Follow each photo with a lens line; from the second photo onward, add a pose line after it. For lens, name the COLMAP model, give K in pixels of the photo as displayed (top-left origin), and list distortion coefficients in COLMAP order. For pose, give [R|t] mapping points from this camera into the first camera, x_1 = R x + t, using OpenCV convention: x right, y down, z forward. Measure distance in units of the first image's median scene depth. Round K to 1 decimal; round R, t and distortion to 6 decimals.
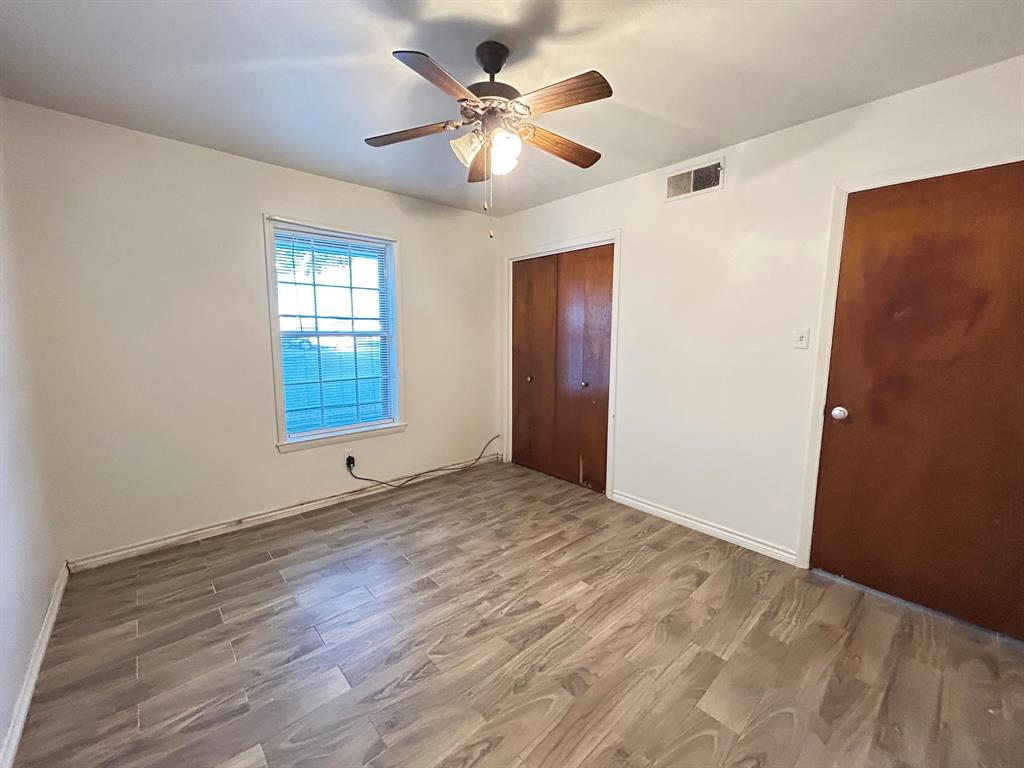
lens RADIAL K [[413.1, 0, 510.8], [0, 413.1, 383.8], [0, 0, 1]] dist [0.000828, 0.001129]
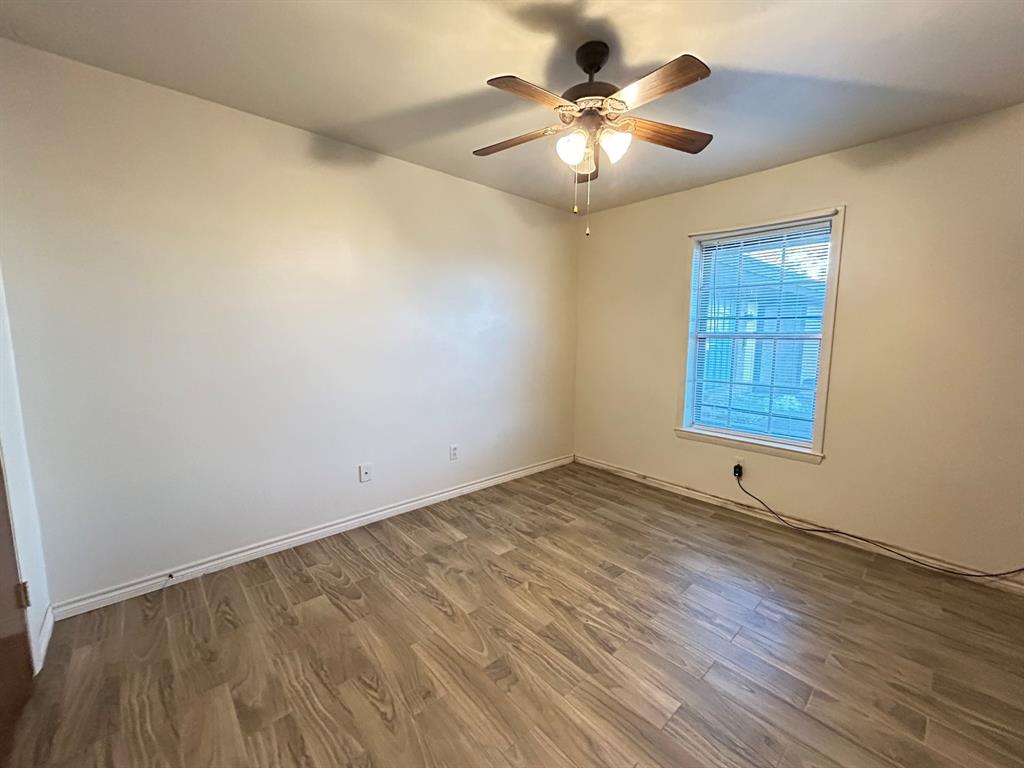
lens RADIAL K [[413.1, 0, 509.7], [0, 413.1, 384.8], [0, 0, 1]] dist [0.000828, 0.001129]
pose [[-0.008327, 0.118434, -0.992927, 0.711356], [-0.132329, 0.984098, 0.118491, -0.062681], [0.991171, 0.132380, 0.007478, 0.605393]]
